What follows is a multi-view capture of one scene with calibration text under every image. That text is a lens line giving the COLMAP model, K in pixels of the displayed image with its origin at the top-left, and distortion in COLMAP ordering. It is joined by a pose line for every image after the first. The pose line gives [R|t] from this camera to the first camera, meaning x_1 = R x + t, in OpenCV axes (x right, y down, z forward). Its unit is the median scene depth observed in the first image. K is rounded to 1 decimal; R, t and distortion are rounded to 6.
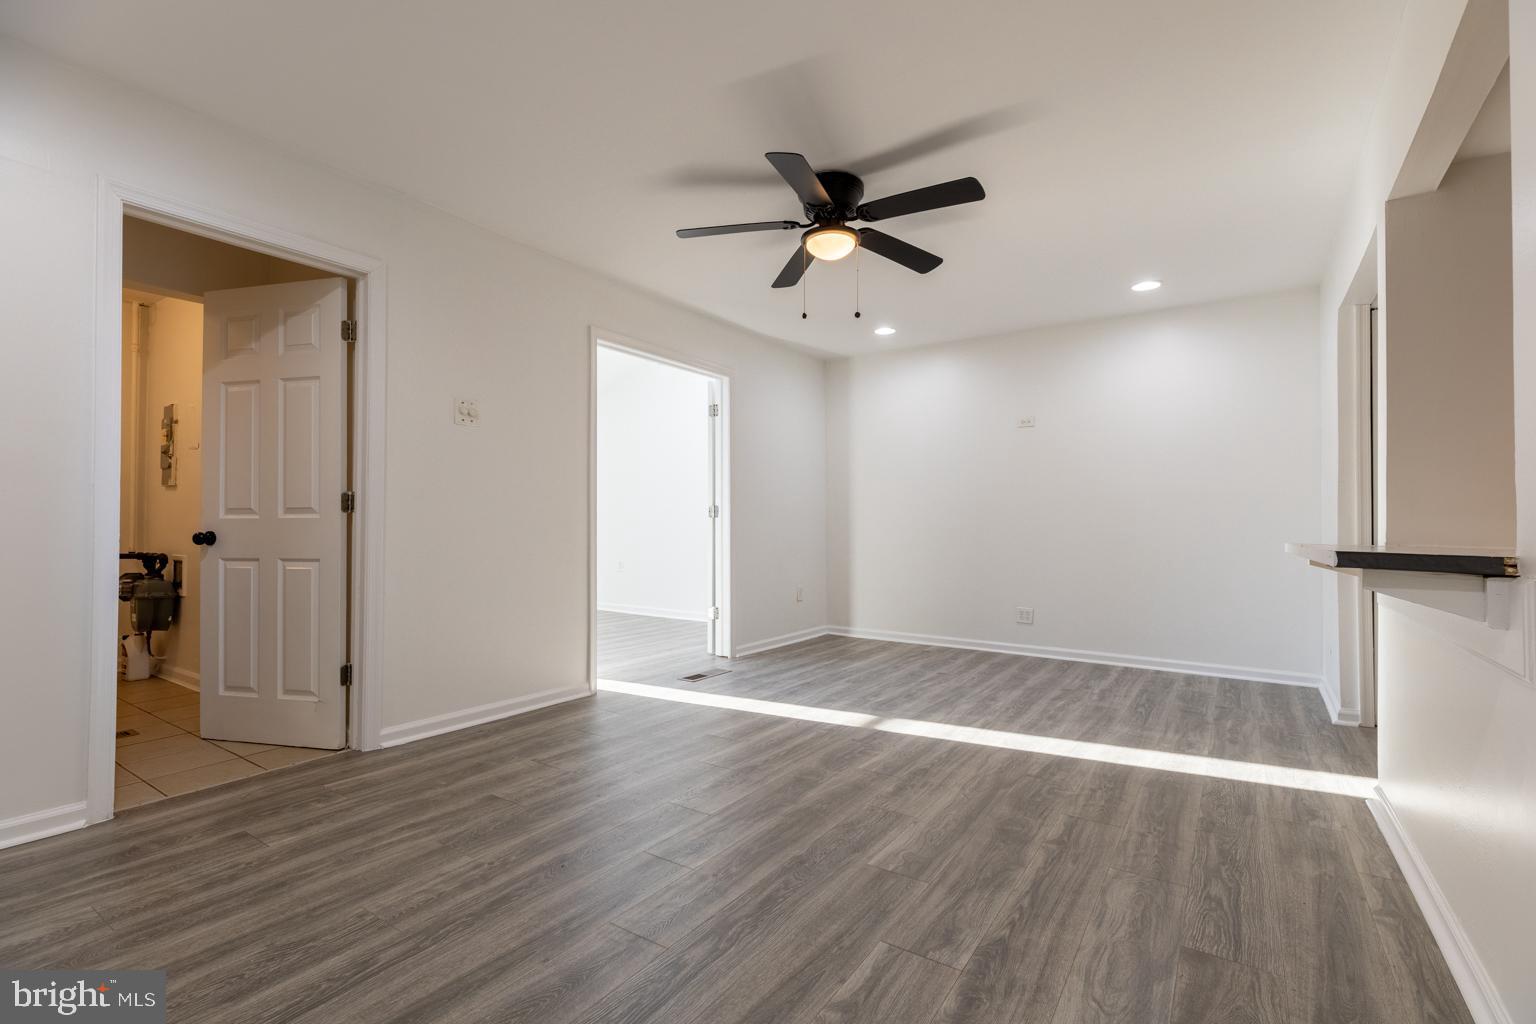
lens RADIAL K [[690.3, 0, 770.1], [0, 690.3, 511.4], [0, 0, 1]] dist [0.005115, -0.001687]
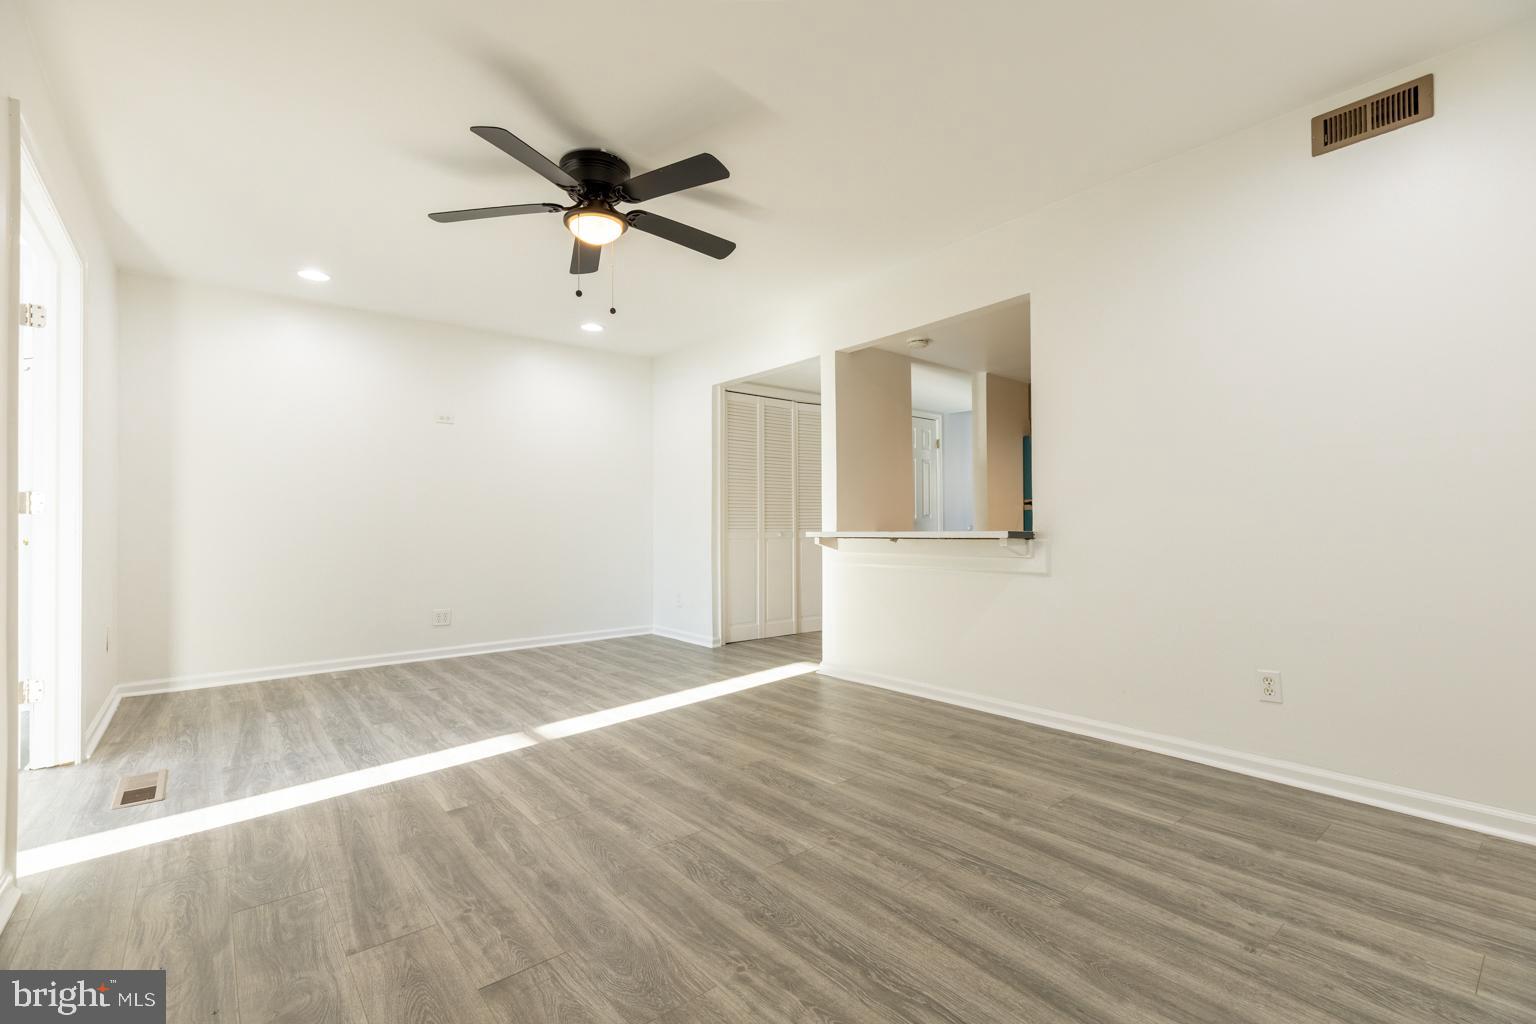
lens RADIAL K [[690.3, 0, 760.0], [0, 690.3, 518.4], [0, 0, 1]] dist [0.005115, -0.001687]
pose [[0.280180, 0.000209, 0.959948, -0.519245], [-0.010000, 0.999946, 0.002701, 0.004730], [-0.959895, -0.010356, 0.280167, 0.354301]]
